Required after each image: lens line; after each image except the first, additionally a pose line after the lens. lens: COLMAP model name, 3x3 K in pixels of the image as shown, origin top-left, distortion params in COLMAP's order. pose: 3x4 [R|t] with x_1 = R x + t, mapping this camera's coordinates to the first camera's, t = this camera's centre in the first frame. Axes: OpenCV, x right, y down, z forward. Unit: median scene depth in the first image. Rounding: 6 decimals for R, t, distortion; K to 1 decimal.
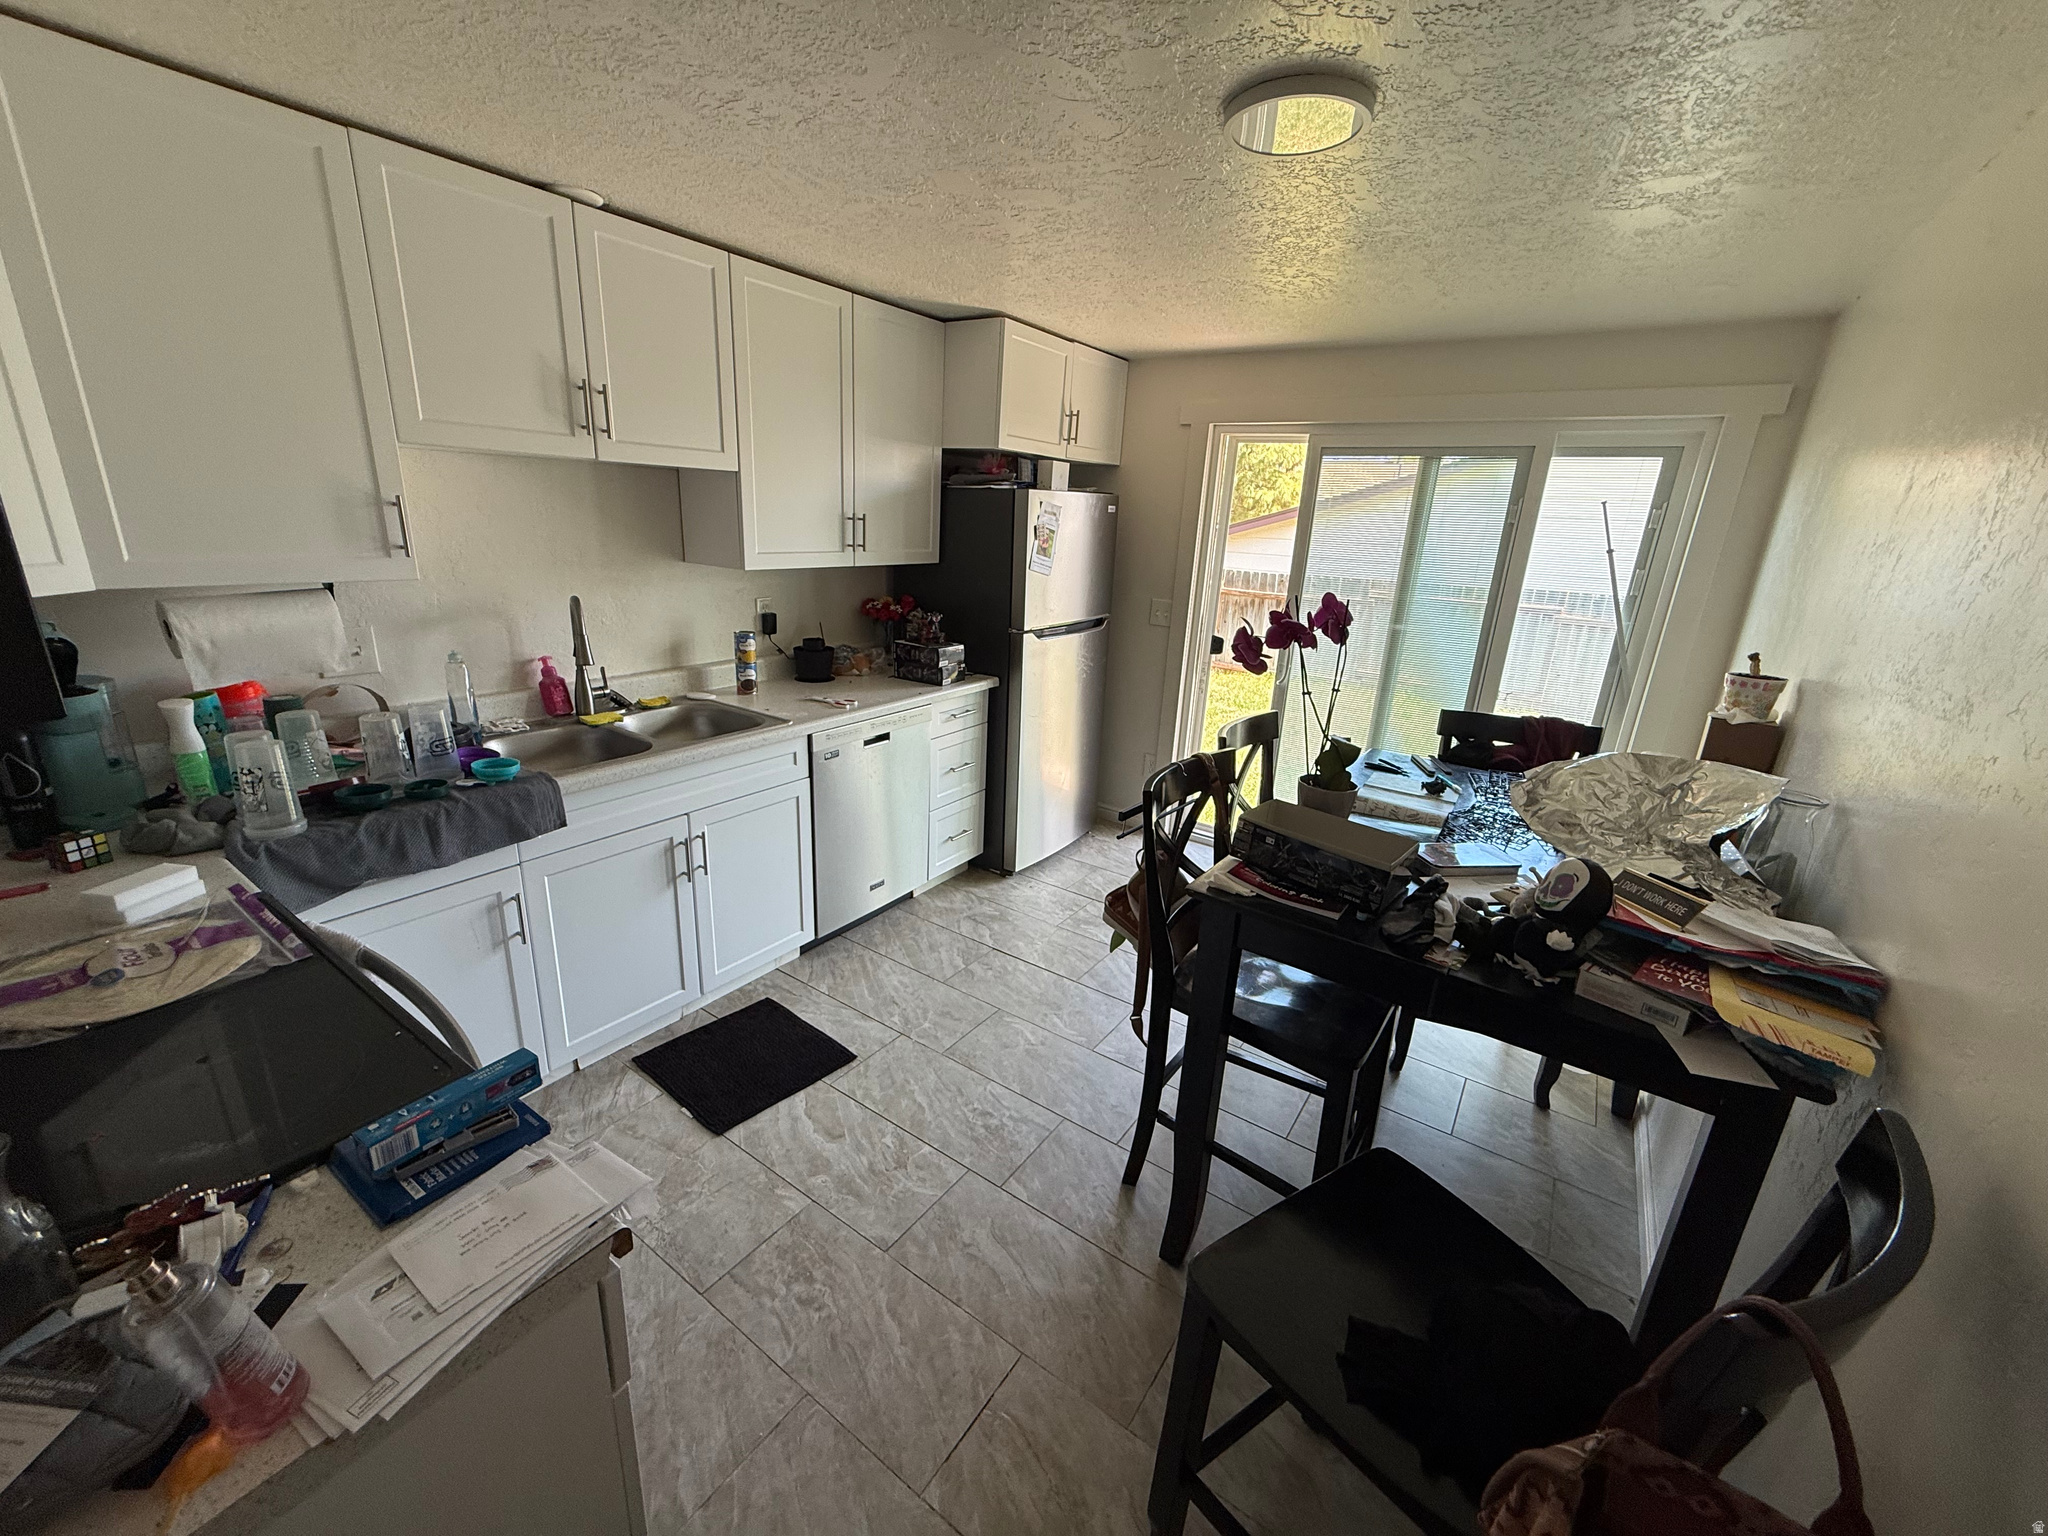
lens RADIAL K [[811.5, 0, 1024.0], [0, 811.5, 768.0], [0, 0, 1]] dist [-0.001044, 0.000623]
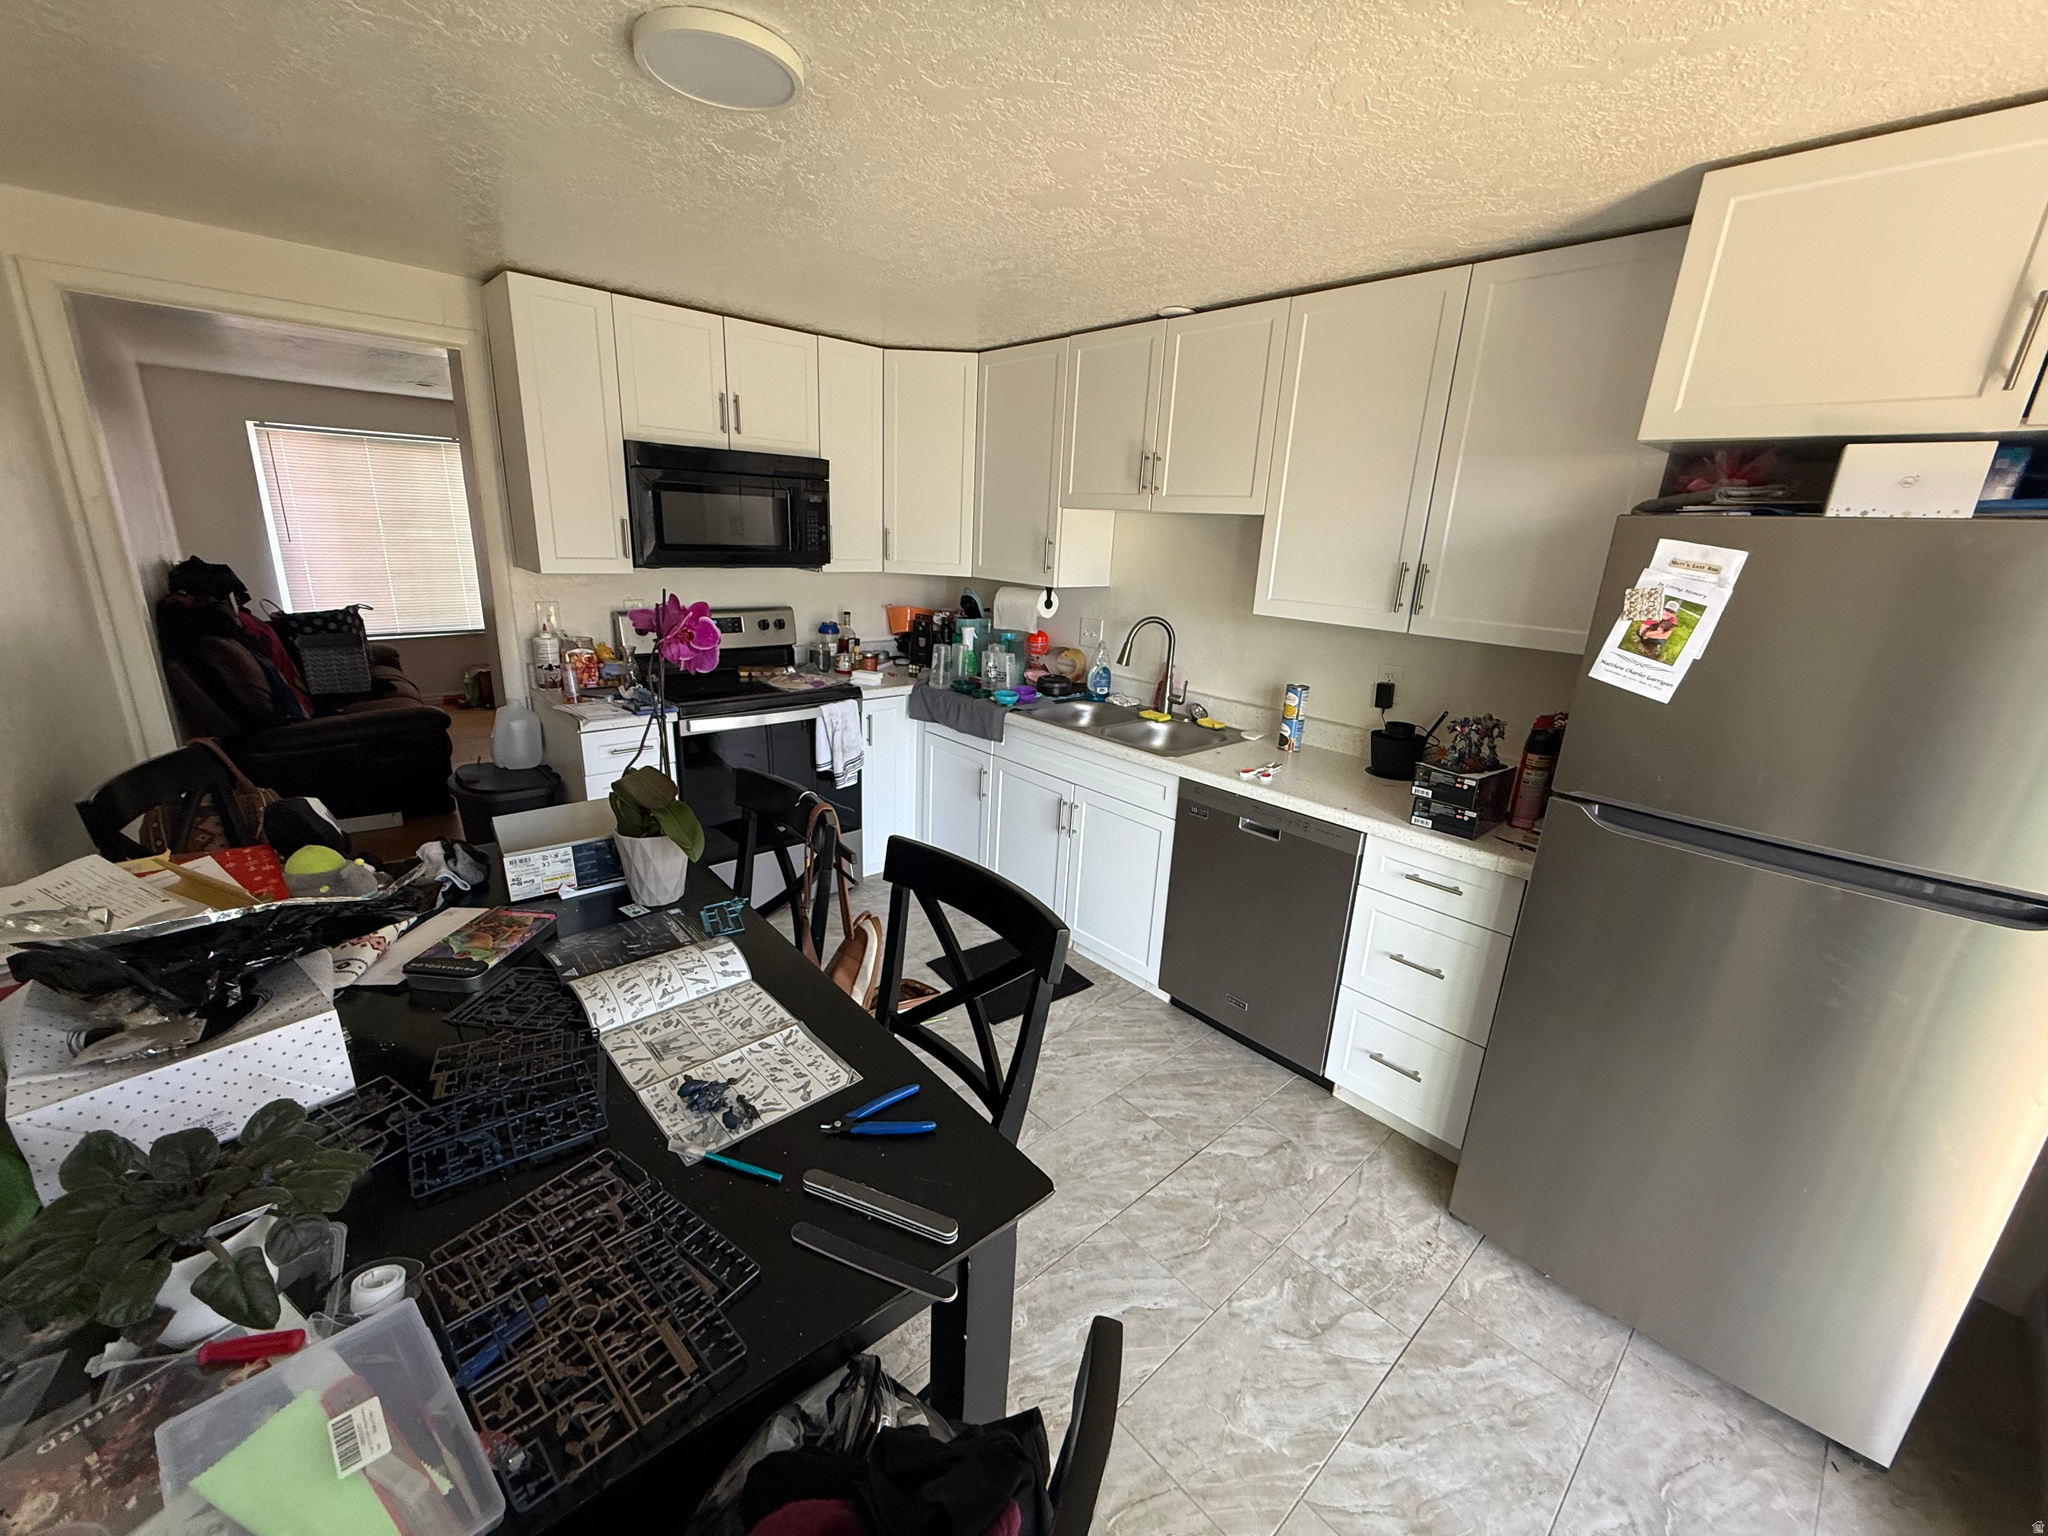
lens RADIAL K [[811.5, 0, 1024.0], [0, 811.5, 768.0], [0, 0, 1]] dist [-0.001044, 0.000623]
pose [[-0.226080, 0.219593, -0.949035, 0.717675], [-0.351996, 0.890012, 0.289789, -0.275146], [0.908288, 0.399572, -0.123918, 0.980107]]
